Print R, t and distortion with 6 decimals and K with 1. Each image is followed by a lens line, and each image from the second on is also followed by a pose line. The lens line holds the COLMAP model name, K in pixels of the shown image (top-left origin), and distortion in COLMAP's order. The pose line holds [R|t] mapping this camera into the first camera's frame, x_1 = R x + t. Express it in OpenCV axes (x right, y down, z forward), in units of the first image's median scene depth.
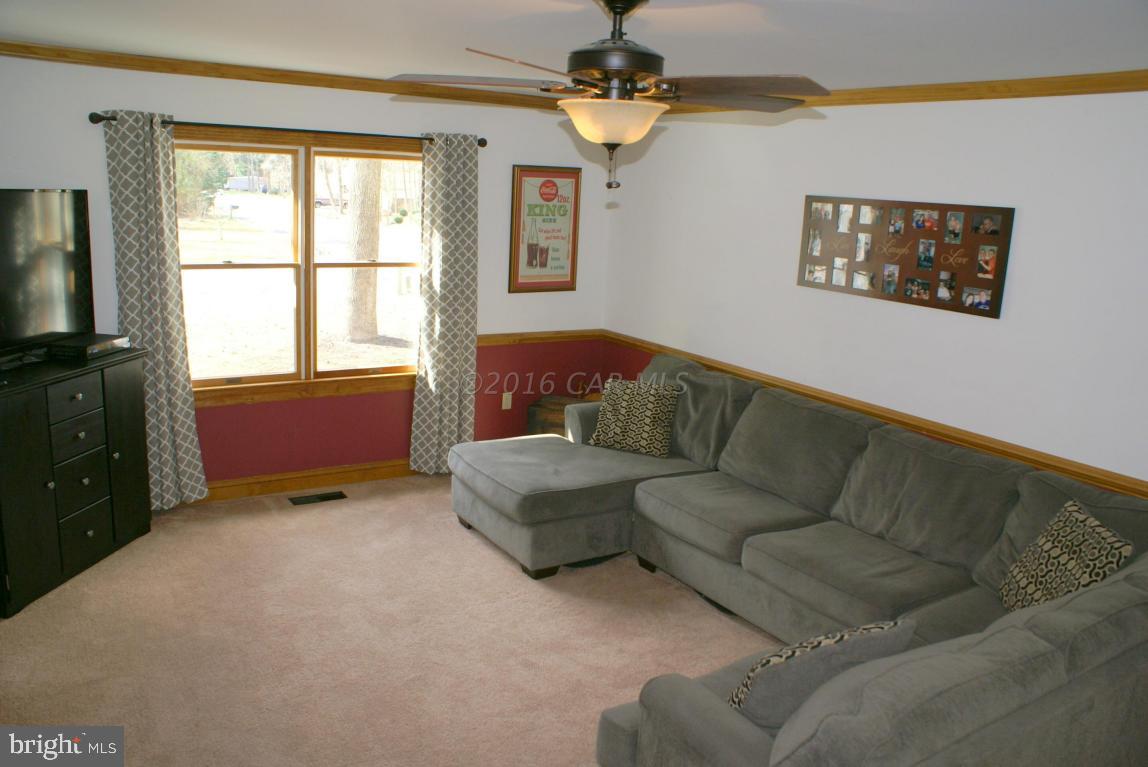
lens RADIAL K [[908.0, 0, 582.5], [0, 908.0, 389.2], [0, 0, 1]] dist [-0.146337, 0.115268]
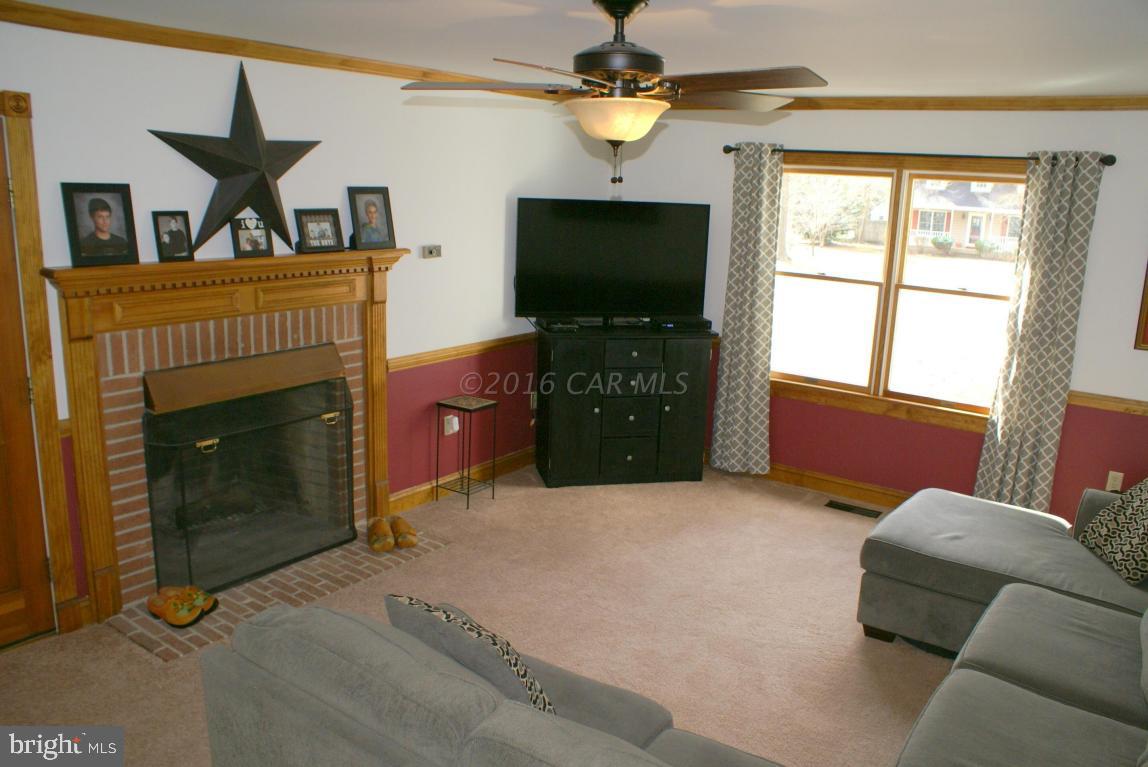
lens RADIAL K [[908.0, 0, 577.3], [0, 908.0, 388.0], [0, 0, 1]] dist [-0.146337, 0.115268]
pose [[0.351006, 0.171217, -0.920587, 0.592904], [-0.224086, 0.969933, 0.094954, -0.045971], [0.909165, 0.172962, 0.378819, 0.346298]]
